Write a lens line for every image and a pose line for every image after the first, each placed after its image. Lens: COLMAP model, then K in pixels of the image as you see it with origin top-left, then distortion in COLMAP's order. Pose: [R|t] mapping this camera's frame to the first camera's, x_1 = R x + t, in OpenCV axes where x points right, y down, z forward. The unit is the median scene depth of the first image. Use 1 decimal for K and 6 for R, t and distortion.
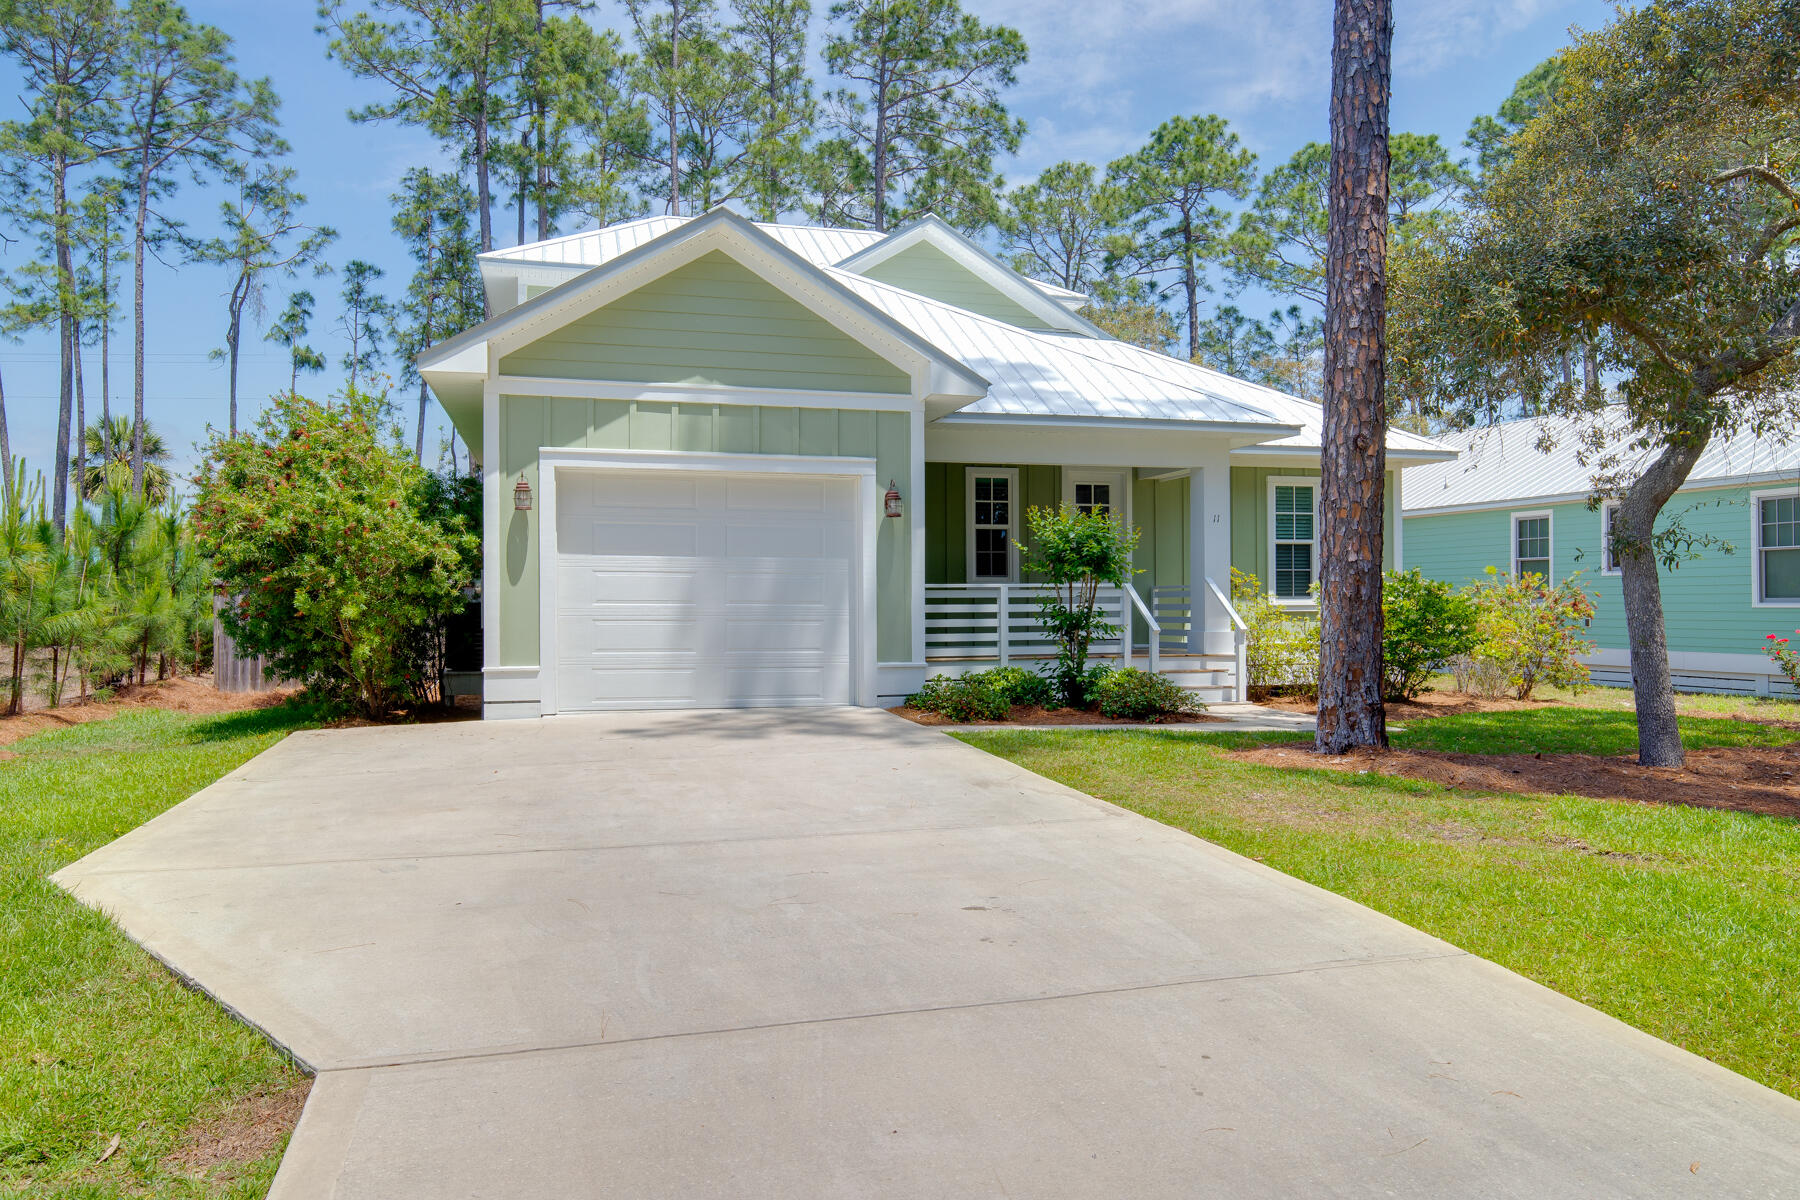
lens RADIAL K [[1320.0, 0, 902.8], [0, 1320.0, 607.0], [0, 0, 1]] dist [0.010721, -0.005960]
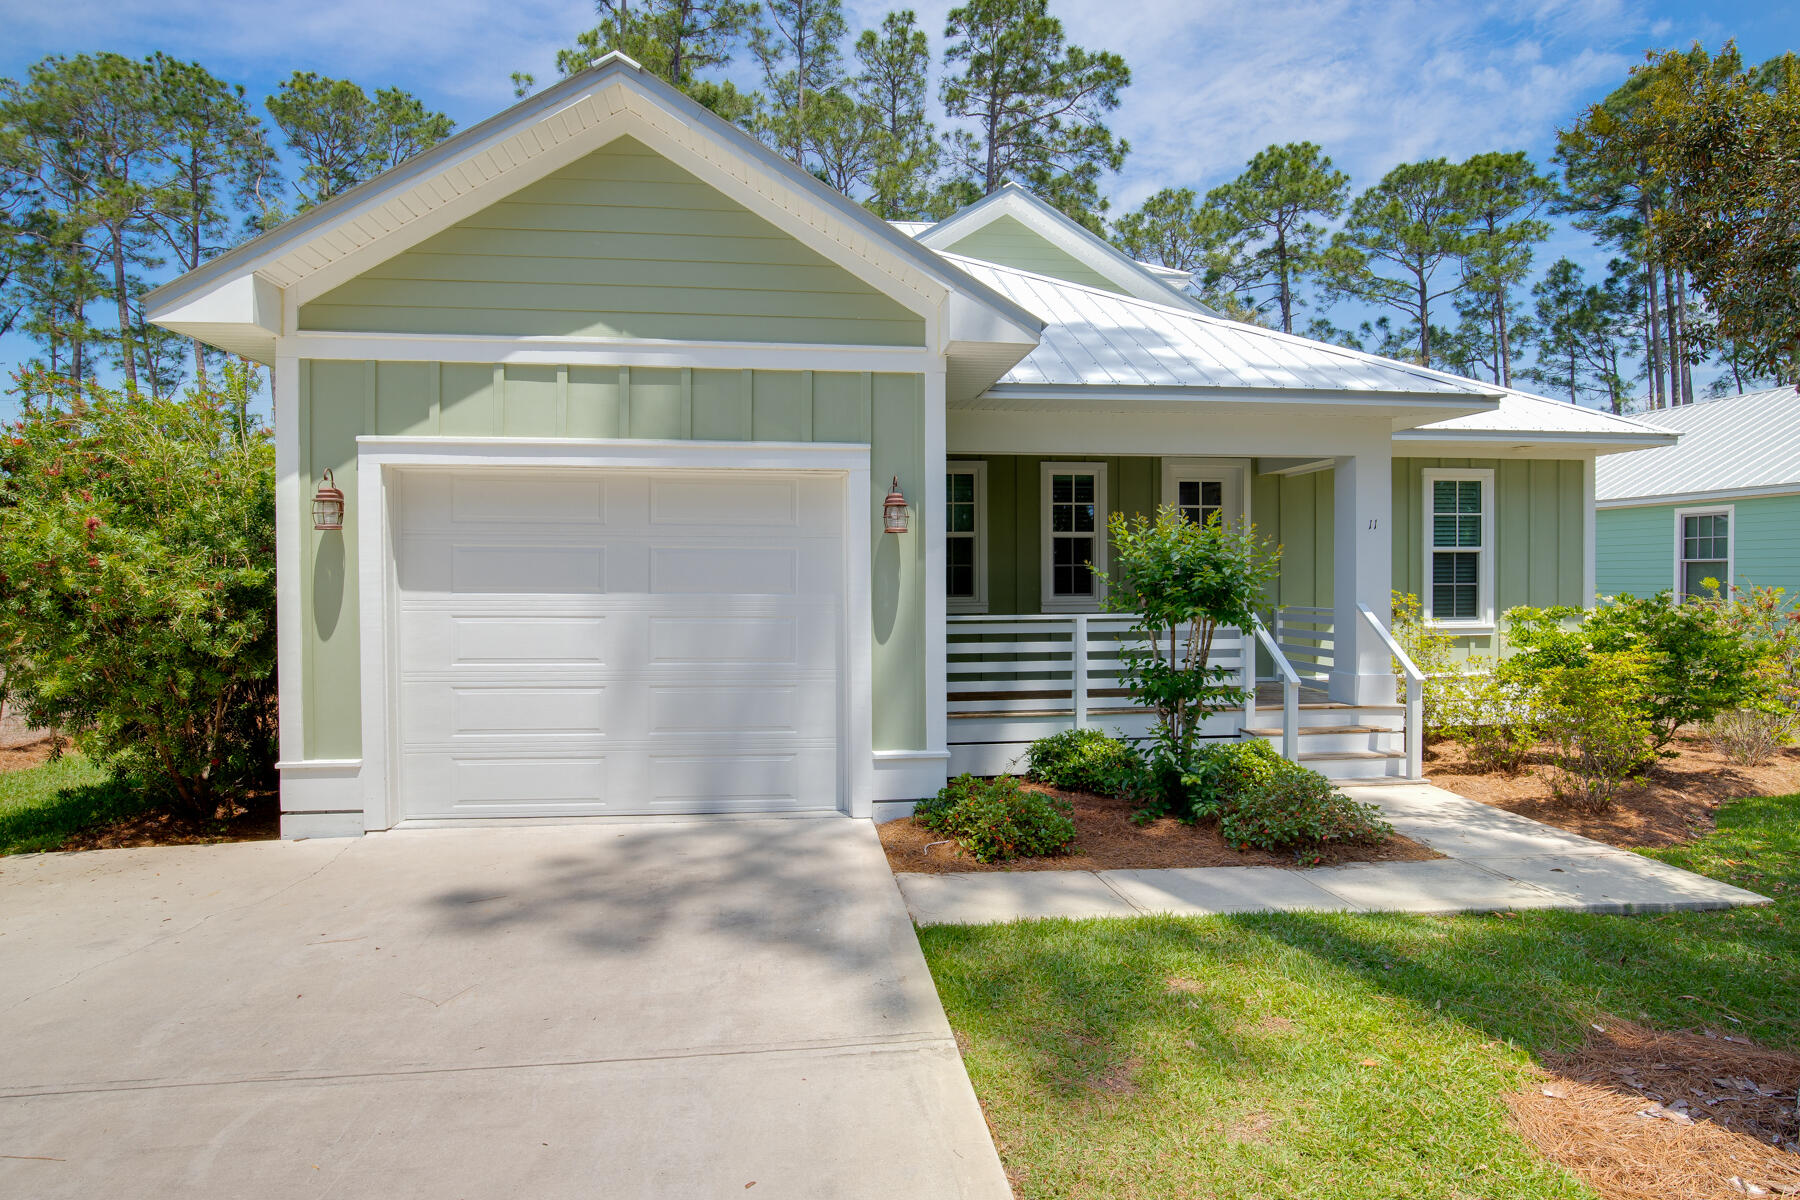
lens RADIAL K [[988.5, 0, 887.0], [0, 988.5, 586.1], [0, 0, 1]] dist [-0.016009, -0.004204]
pose [[0.988093, 0.001749, -0.153850, 0.044243], [-0.000563, 0.999970, 0.007752, -0.031307], [0.153859, -0.007573, 0.988064, 0.351924]]
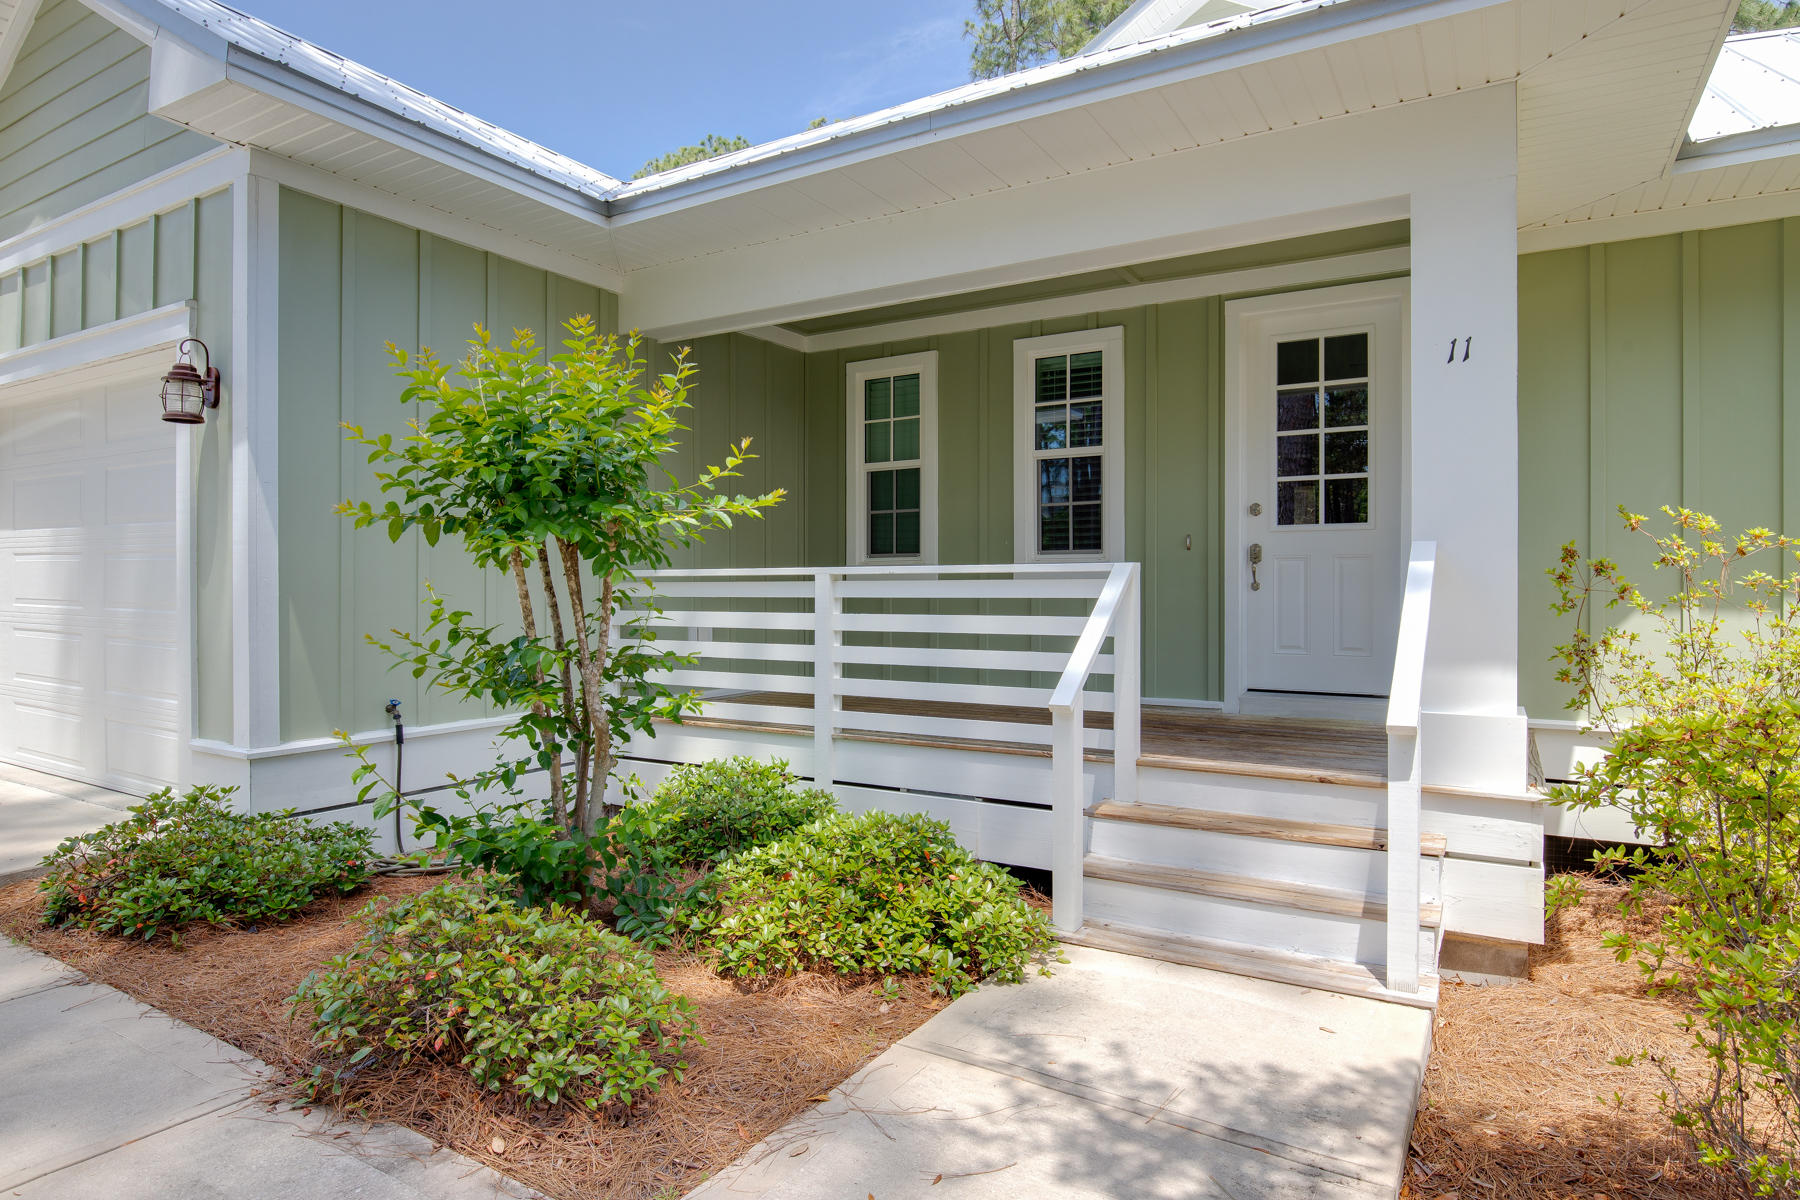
lens RADIAL K [[1007.7, 0, 899.0], [0, 1007.7, 597.3], [0, 0, 1]] dist [-0.025392, 0.003496]
pose [[0.682331, 0.006819, -0.731012, 0.280452], [-0.004968, 0.999977, 0.004691, -0.007405], [0.731027, 0.000430, 0.682349, 0.649763]]
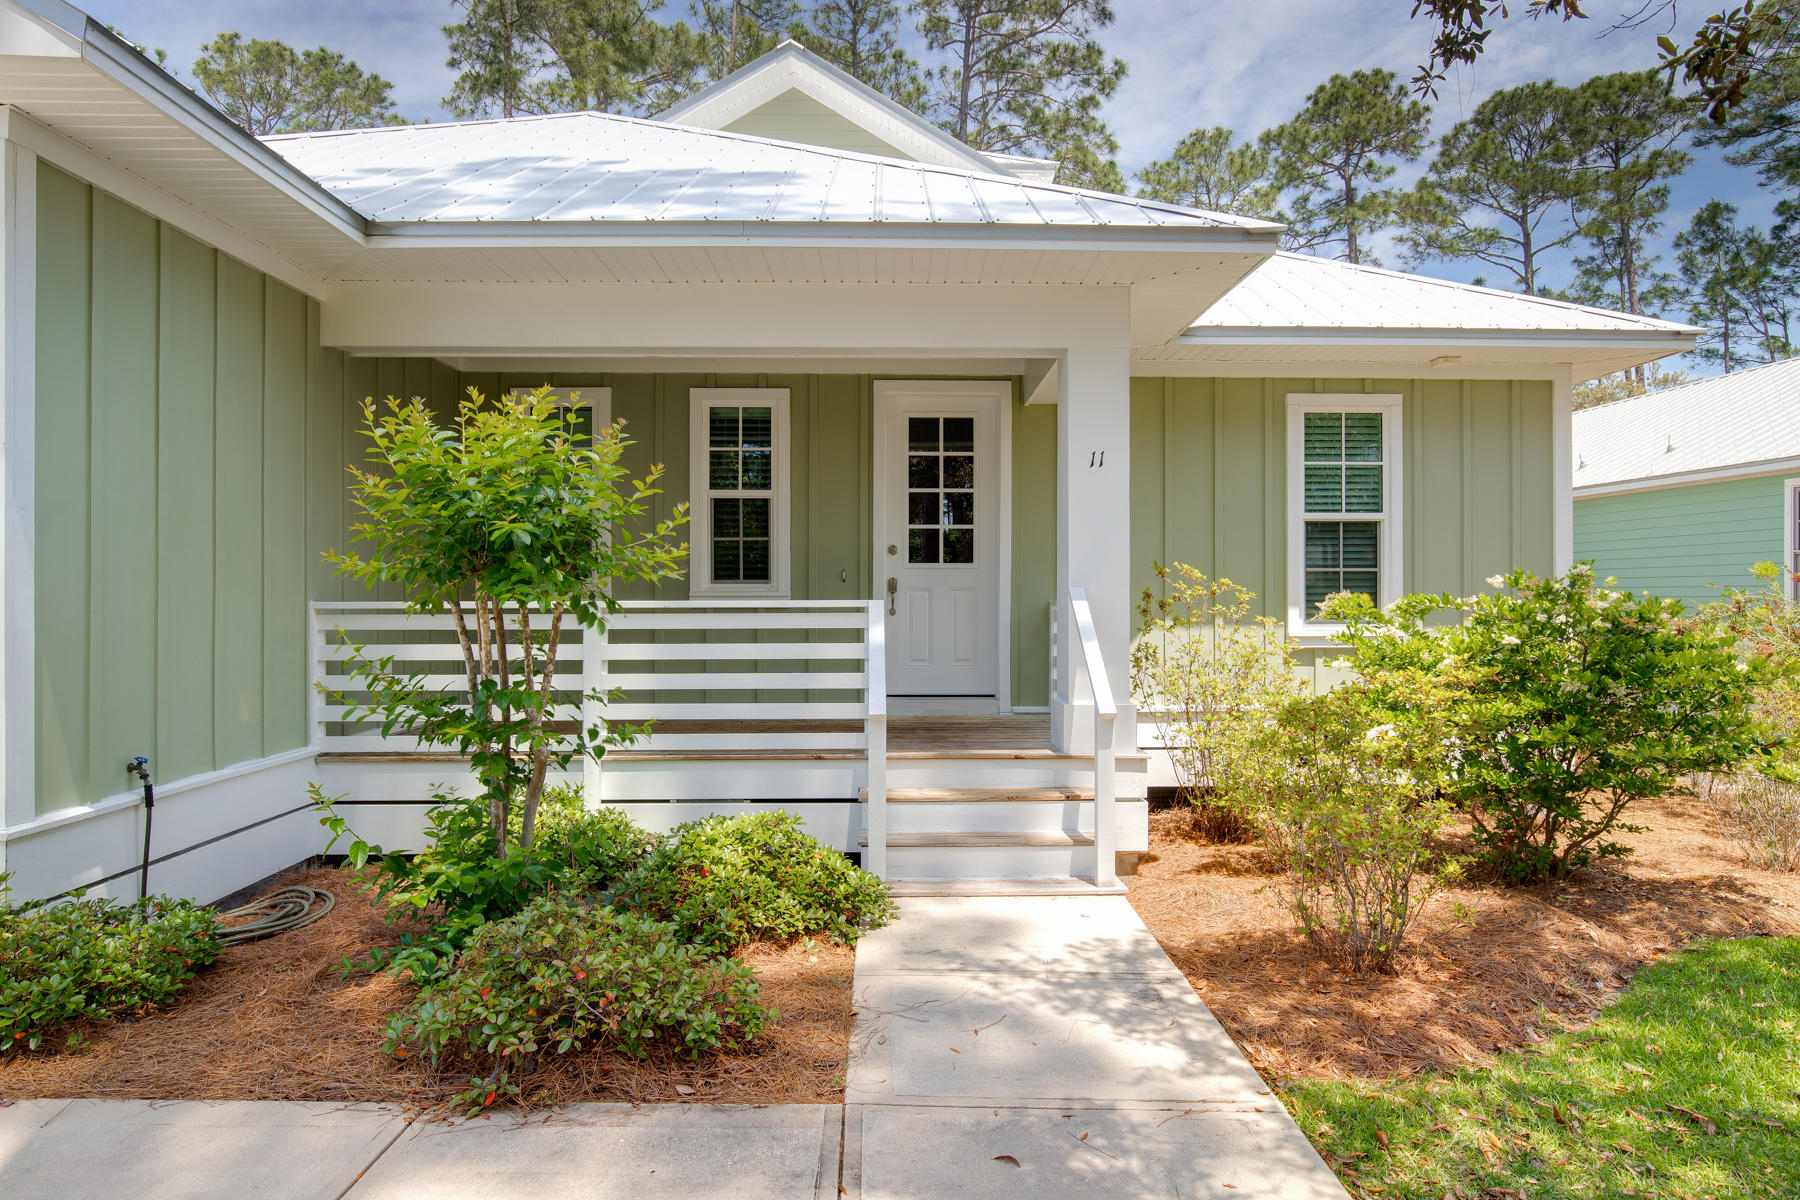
lens RADIAL K [[1042.2, 0, 897.8], [0, 1042.2, 593.8], [0, 0, 1]] dist [-0.011292, -0.000302]
pose [[0.968162, 0.004279, -0.250287, 0.227190], [-0.005410, 0.999978, -0.003834, -0.015721], [0.250265, 0.005066, 0.968164, 0.548491]]
